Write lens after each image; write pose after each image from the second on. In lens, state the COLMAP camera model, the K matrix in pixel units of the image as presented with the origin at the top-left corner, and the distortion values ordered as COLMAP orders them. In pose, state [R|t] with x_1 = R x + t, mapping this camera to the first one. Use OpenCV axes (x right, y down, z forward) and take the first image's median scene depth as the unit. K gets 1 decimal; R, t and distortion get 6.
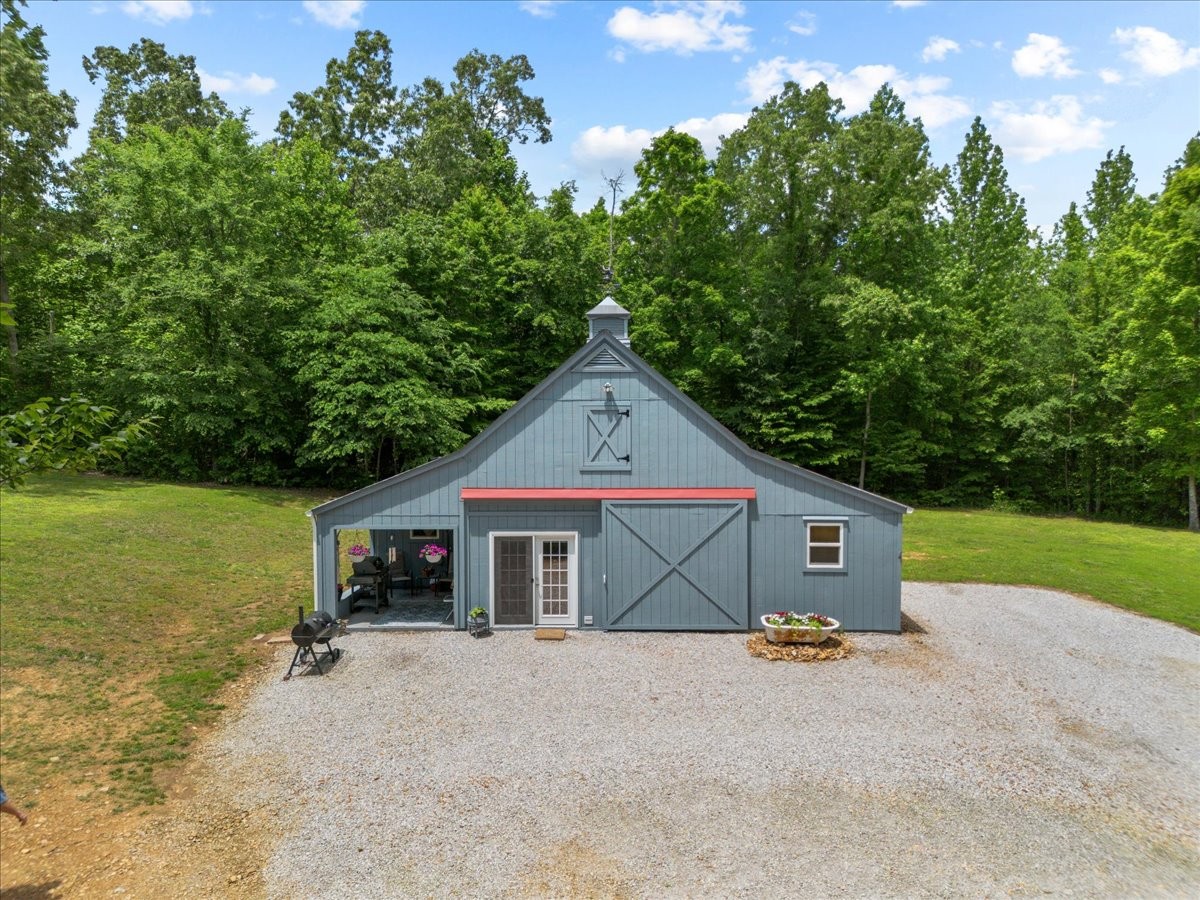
lens RADIAL K [[847.7, 0, 594.9], [0, 847.7, 450.9], [0, 0, 1]] dist [0.074468, -0.074393]
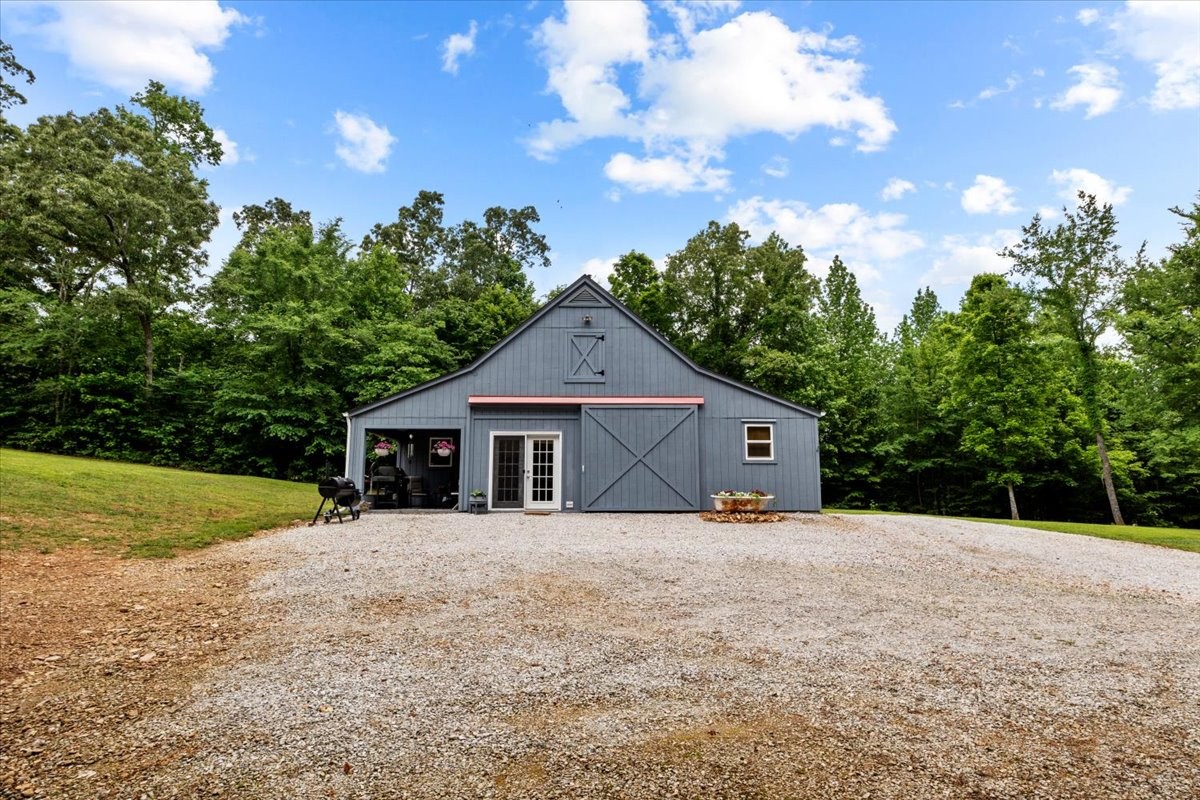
lens RADIAL K [[605.4, 0, 600.0], [0, 605.4, 400.0], [0, 0, 1]] dist [-0.007255, -0.000338]
pose [[0.999409, 0.010780, 0.032645, 0.002469], [-0.004211, 0.980802, -0.194963, 0.090367], [-0.034120, 0.194710, 0.980267, 0.049551]]
